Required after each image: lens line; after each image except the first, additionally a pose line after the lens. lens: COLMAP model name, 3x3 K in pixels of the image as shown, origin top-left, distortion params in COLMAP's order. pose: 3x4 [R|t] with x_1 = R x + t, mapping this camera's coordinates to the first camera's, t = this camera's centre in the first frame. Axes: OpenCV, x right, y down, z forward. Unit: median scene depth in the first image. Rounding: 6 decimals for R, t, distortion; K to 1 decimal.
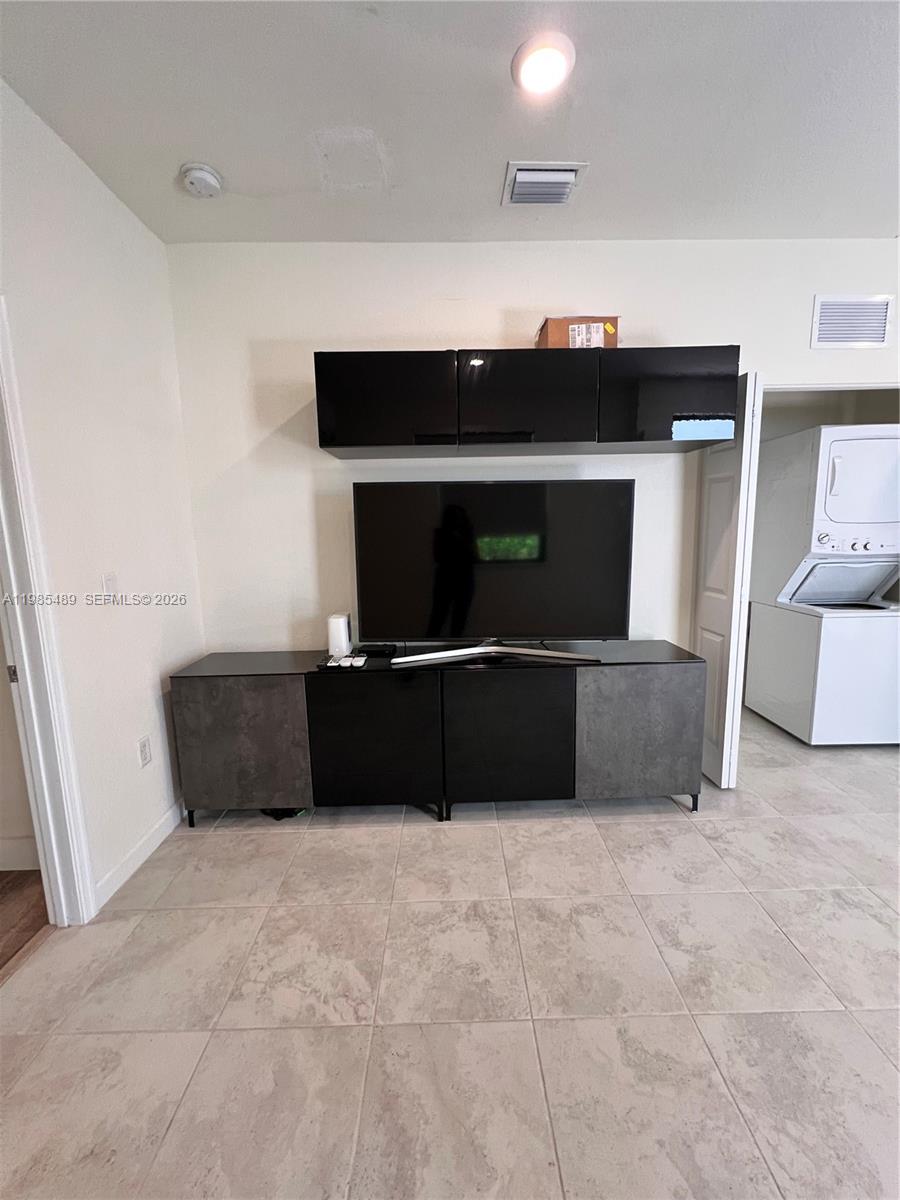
lens RADIAL K [[480.5, 0, 452.8], [0, 480.5, 598.9], [0, 0, 1]] dist [-0.001256, 0.000432]
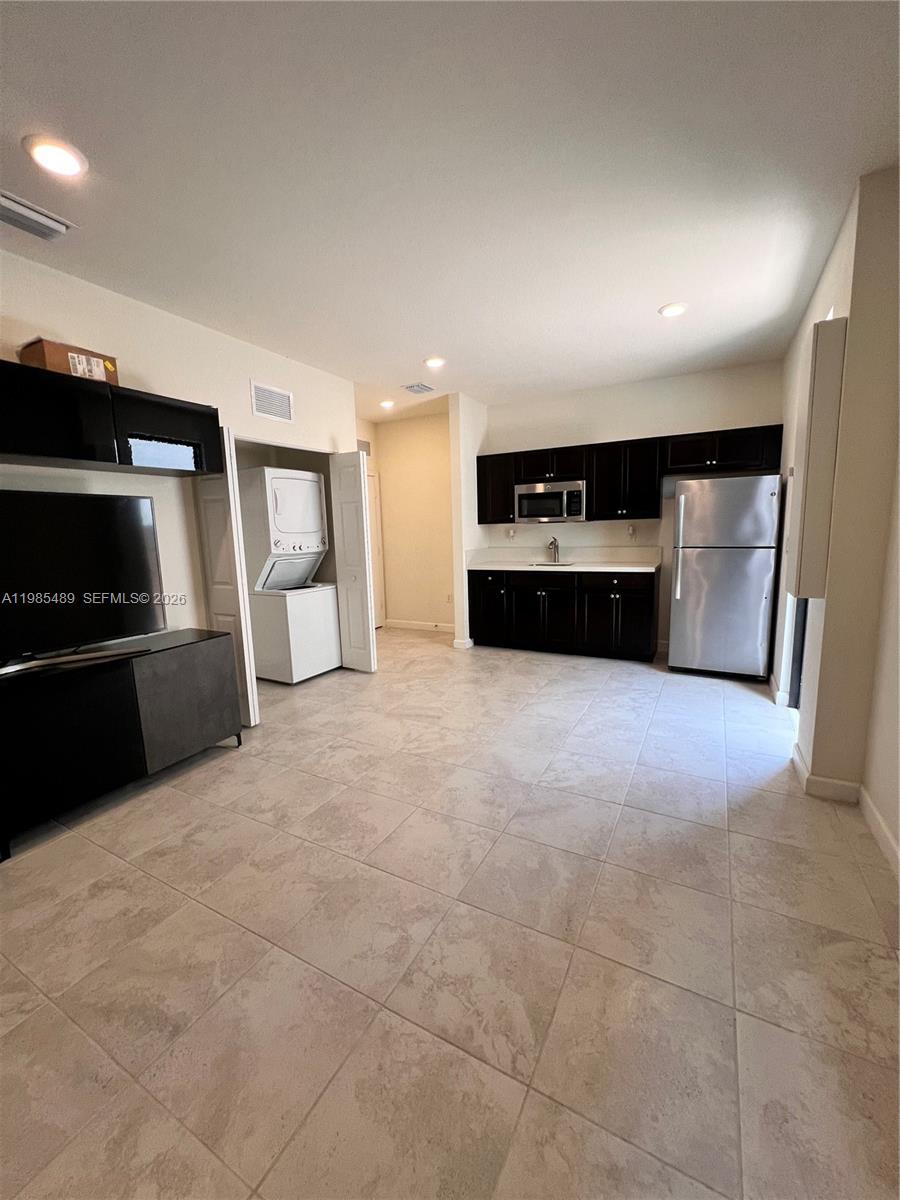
lens RADIAL K [[480.5, 0, 449.9], [0, 480.5, 600.4], [0, 0, 1]] dist [-0.001256, 0.000432]
pose [[0.494627, -0.124618, 0.860125, -0.323710], [0.143835, 0.987757, 0.060395, 0.043177], [-0.857121, 0.093843, 0.506495, -0.232675]]
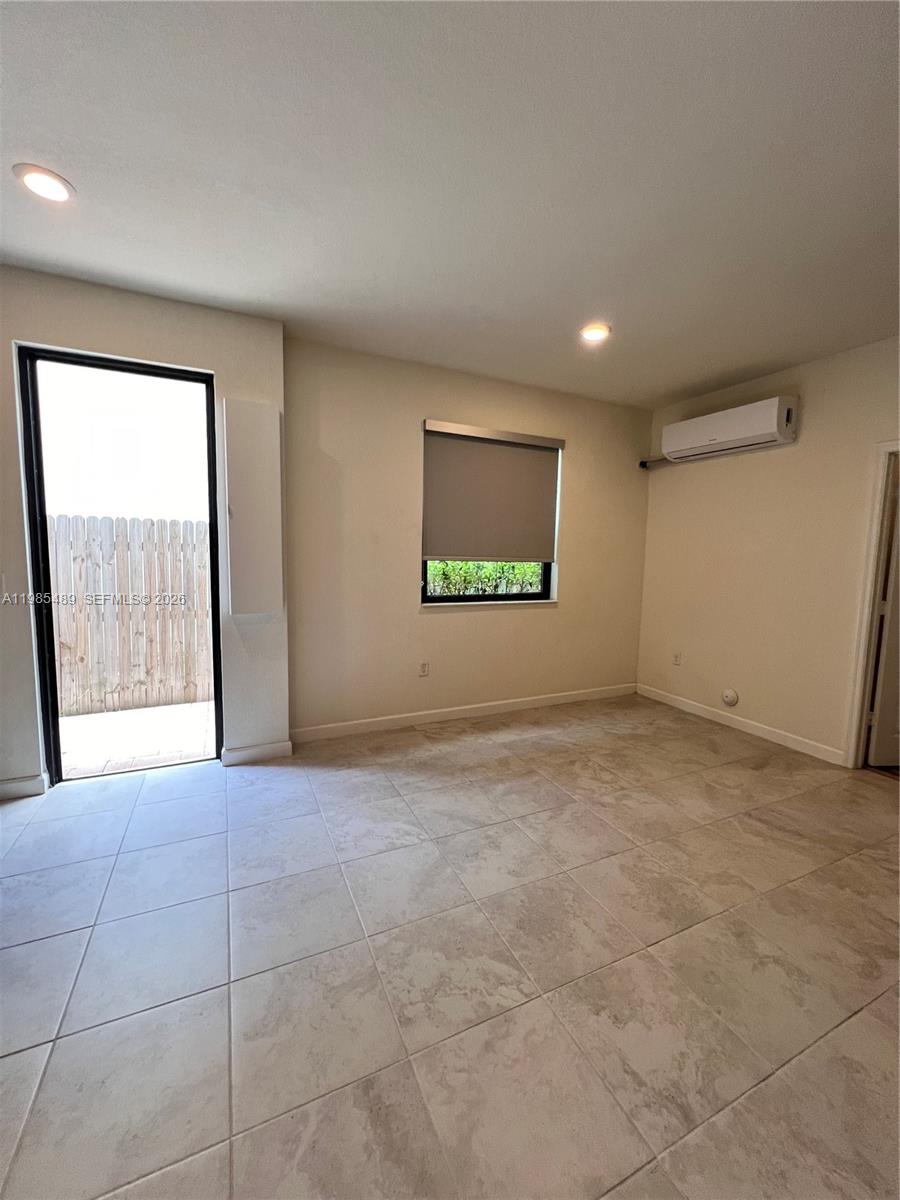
lens RADIAL K [[480.5, 0, 449.2], [0, 480.5, 596.7], [0, 0, 1]] dist [-0.001256, 0.000432]
pose [[-0.911483, 0.038708, -0.409512, 1.087050], [-0.063354, 0.970472, 0.232744, -0.183097], [0.406429, 0.238087, -0.882117, 1.031060]]
